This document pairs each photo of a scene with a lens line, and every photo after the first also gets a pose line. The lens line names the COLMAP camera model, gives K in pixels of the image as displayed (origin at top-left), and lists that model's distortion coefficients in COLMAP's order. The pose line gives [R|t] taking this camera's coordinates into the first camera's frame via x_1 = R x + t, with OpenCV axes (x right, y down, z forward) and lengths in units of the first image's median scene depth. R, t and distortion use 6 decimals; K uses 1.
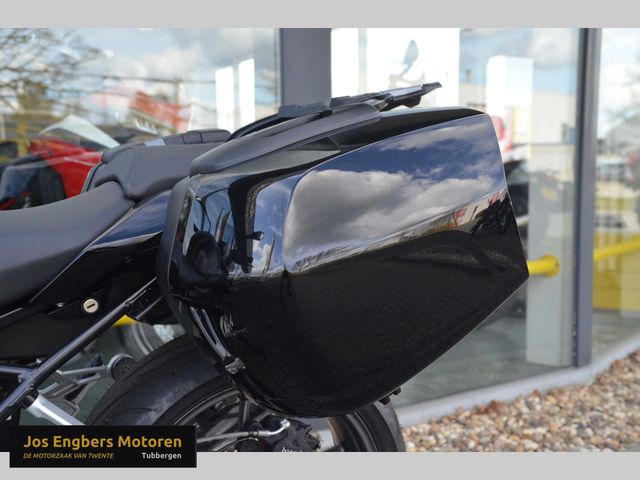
lens RADIAL K [[784.6, 0, 320.0], [0, 784.6, 240.0], [0, 0, 1]] dist [-0.009852, 0.546473]
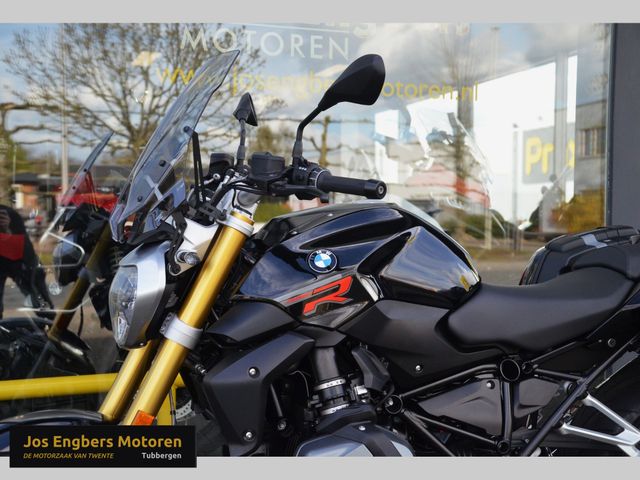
lens RADIAL K [[941.4, 0, 320.0], [0, 941.4, 240.0], [0, 0, 1]] dist [0.164805, 0.056811]
pose [[0.989992, 0.012921, -0.140529, -0.217241], [-0.021780, 0.997858, -0.061689, 0.001092], [0.139431, 0.064133, 0.988153, -0.397667]]
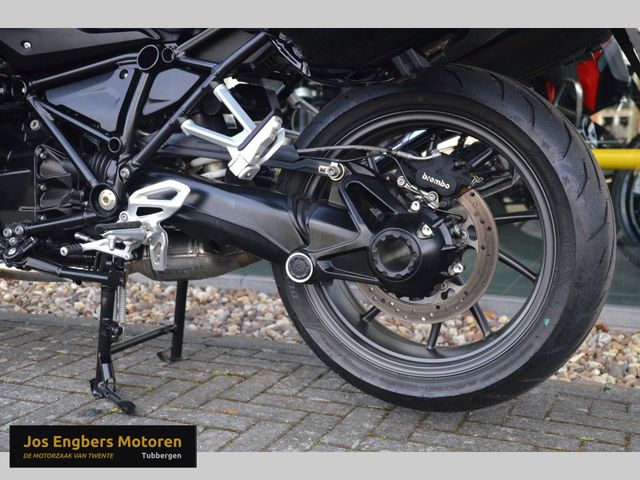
lens RADIAL K [[784.6, 0, 320.0], [0, 784.6, 240.0], [0, 0, 1]] dist [-0.009852, 0.546473]
pose [[0.647291, 0.109633, -0.754318, 0.257859], [-0.088642, 0.993715, 0.068361, 0.117492], [0.757071, 0.022615, 0.652941, 0.093670]]
